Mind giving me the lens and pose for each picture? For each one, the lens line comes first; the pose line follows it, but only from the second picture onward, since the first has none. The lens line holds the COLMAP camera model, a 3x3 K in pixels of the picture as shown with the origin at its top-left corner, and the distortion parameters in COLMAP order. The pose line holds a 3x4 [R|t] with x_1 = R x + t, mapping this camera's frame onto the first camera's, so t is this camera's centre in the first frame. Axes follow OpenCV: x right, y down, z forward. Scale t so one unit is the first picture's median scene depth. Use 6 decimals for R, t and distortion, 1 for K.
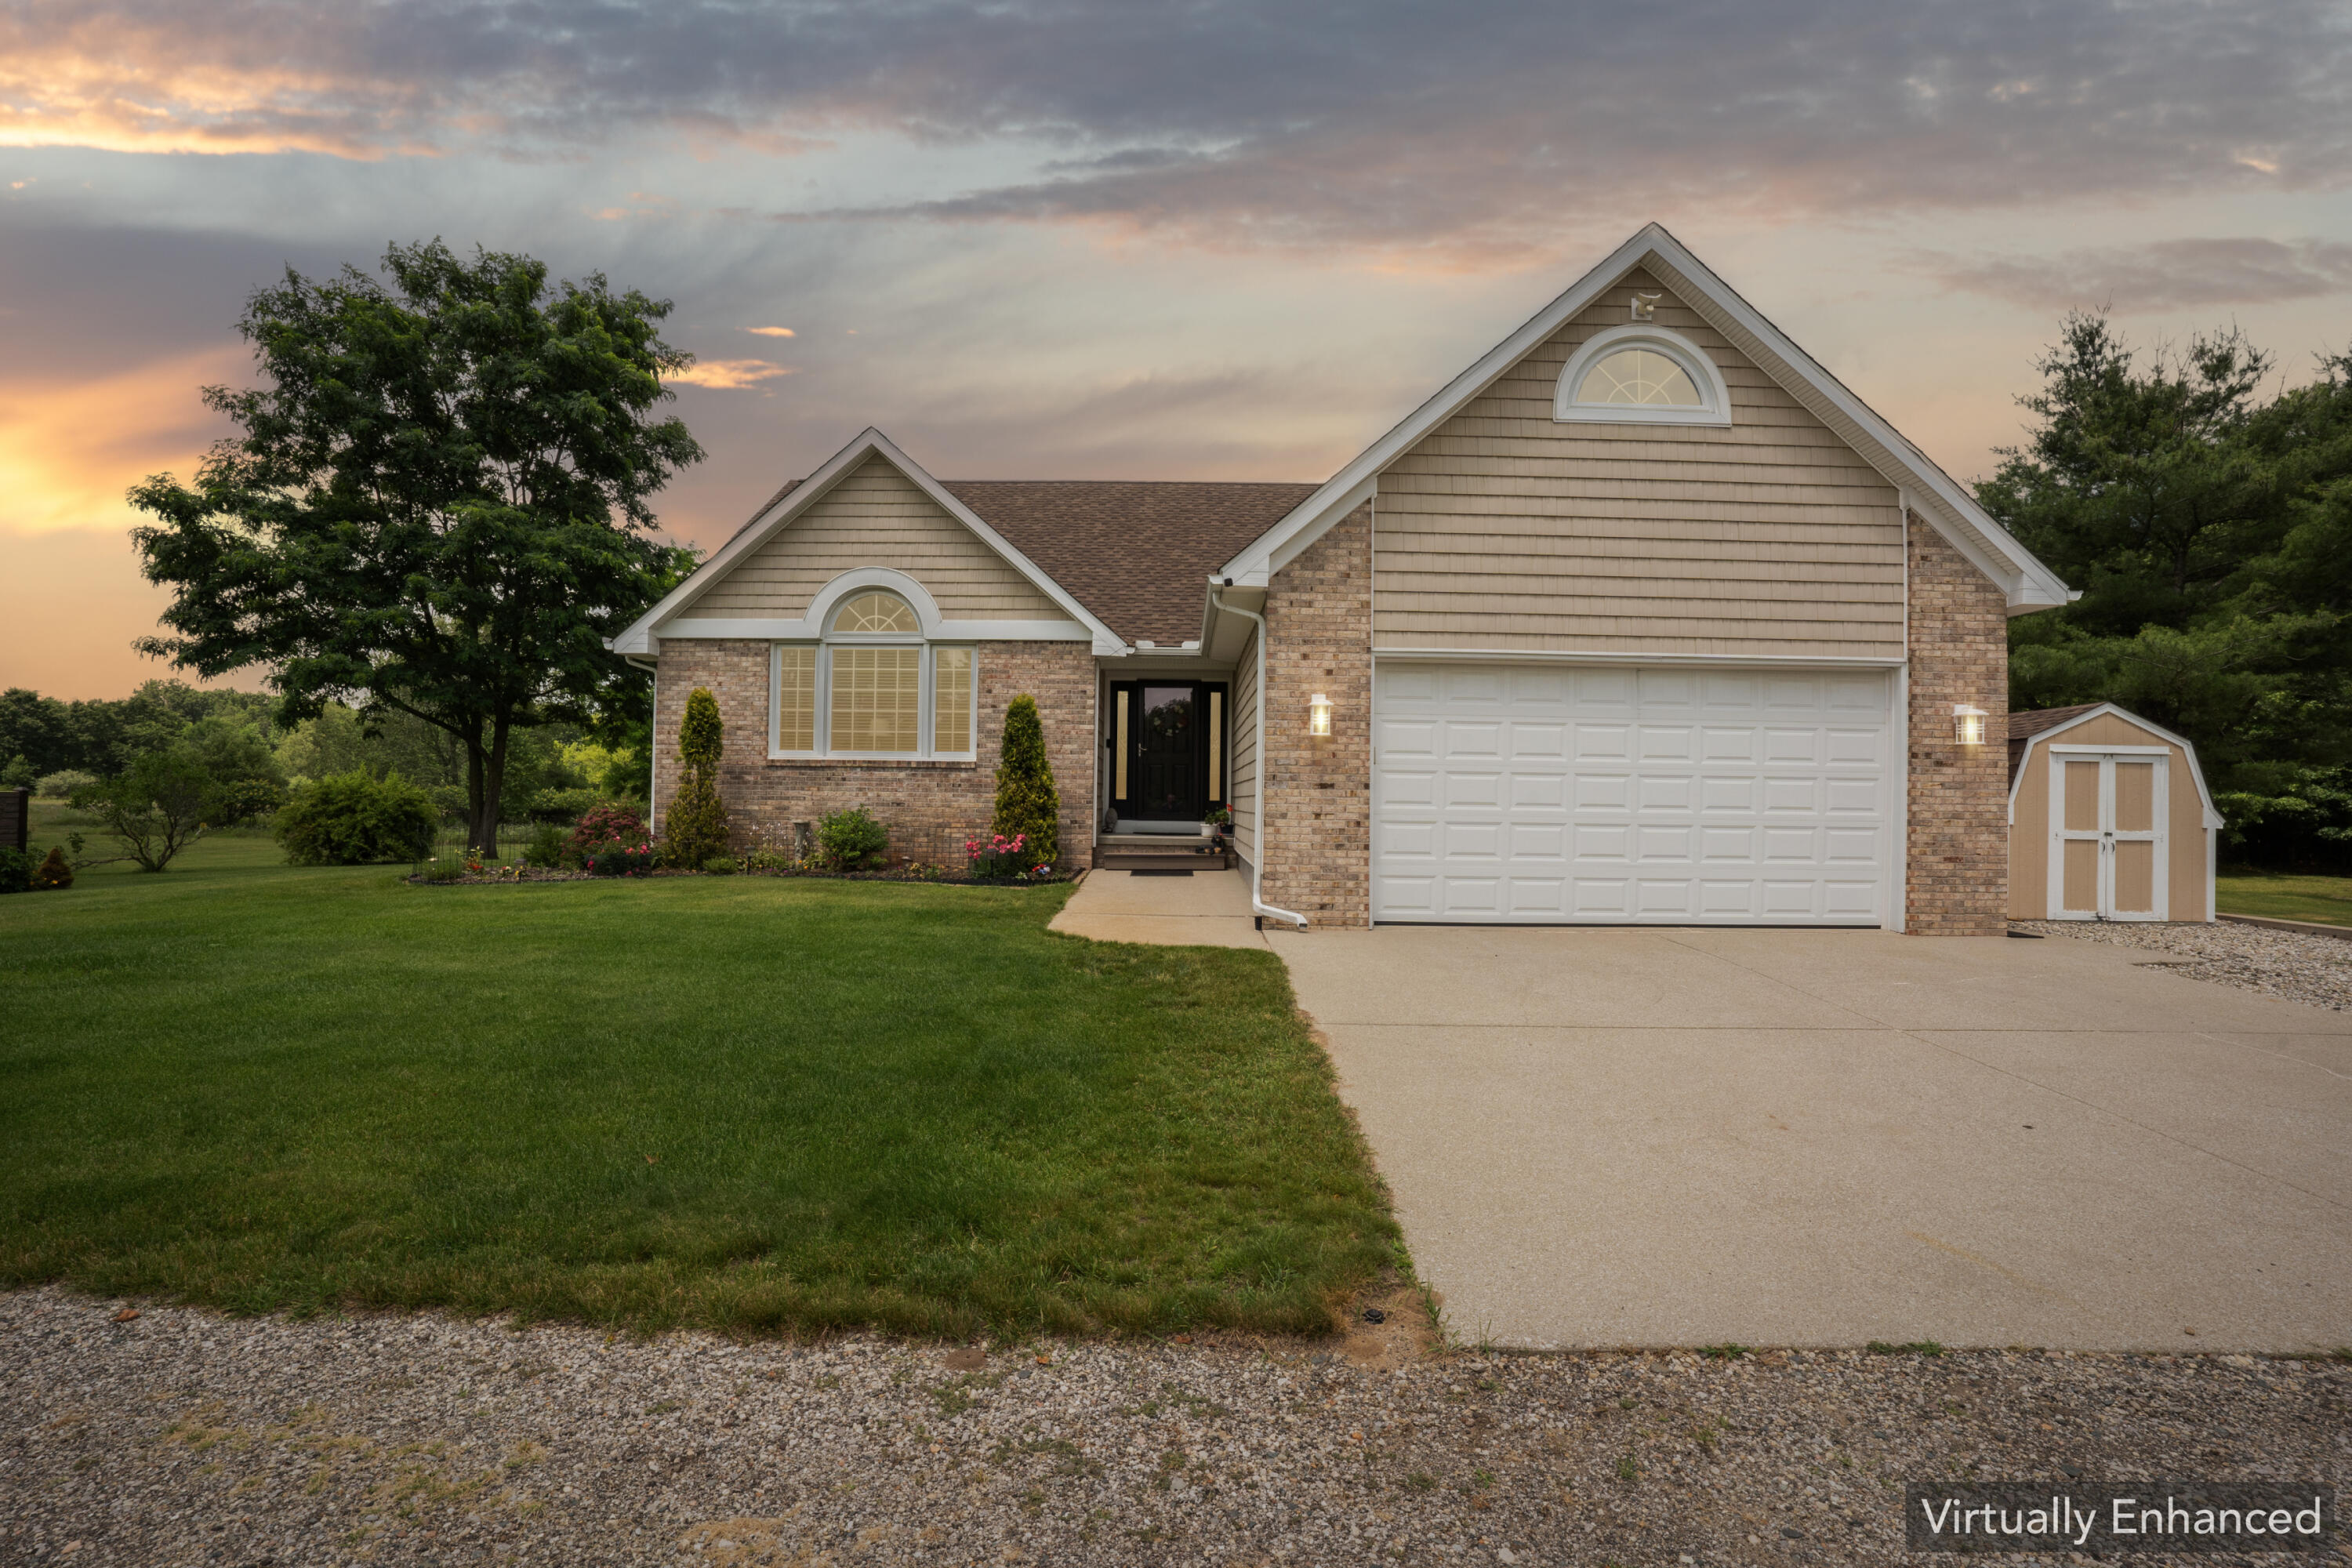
lens RADIAL K [[1084.0, 0, 1174.3], [0, 1084.0, 780.7], [0, 0, 1]] dist [-0.079552, 0.028982]
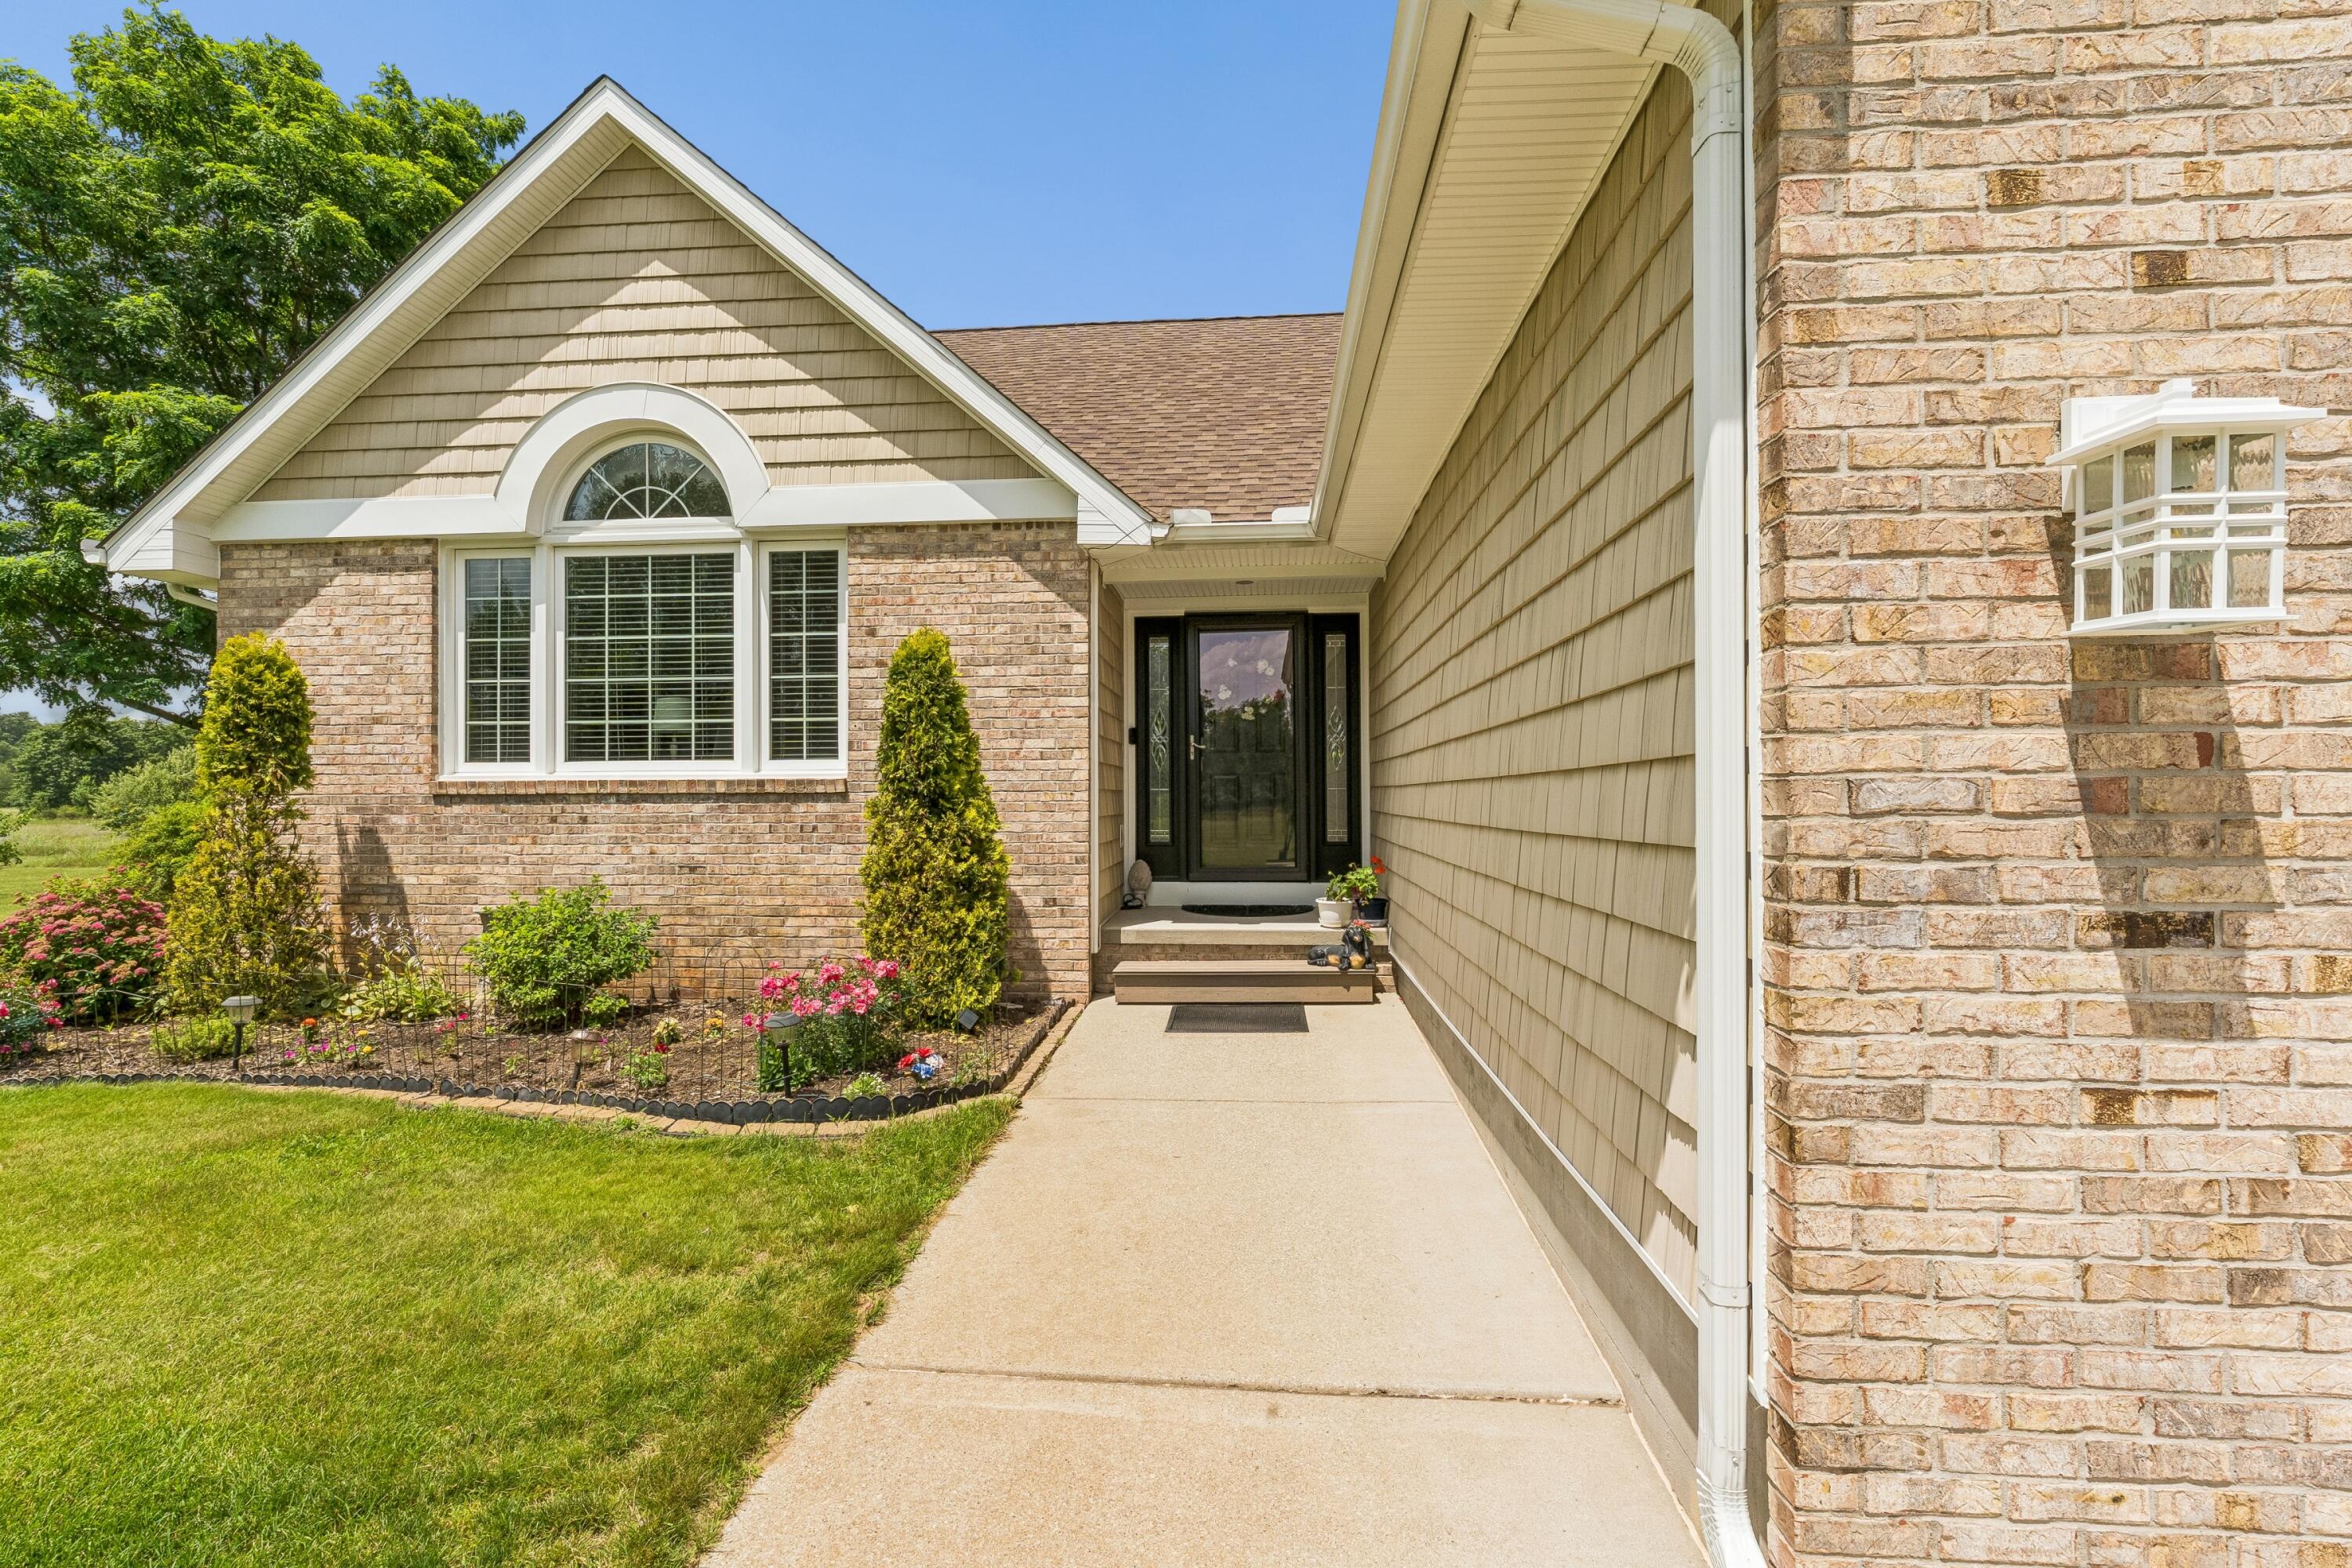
lens RADIAL K [[1088.8, 0, 1176.6], [0, 1088.8, 793.1], [0, 0, 1]] dist [0.001162, 0.000207]
pose [[0.997212, -0.018397, -0.072315, -0.002700], [0.019294, 0.999745, 0.011731, -0.021275], [0.072081, -0.013093, 0.997313, 0.788709]]
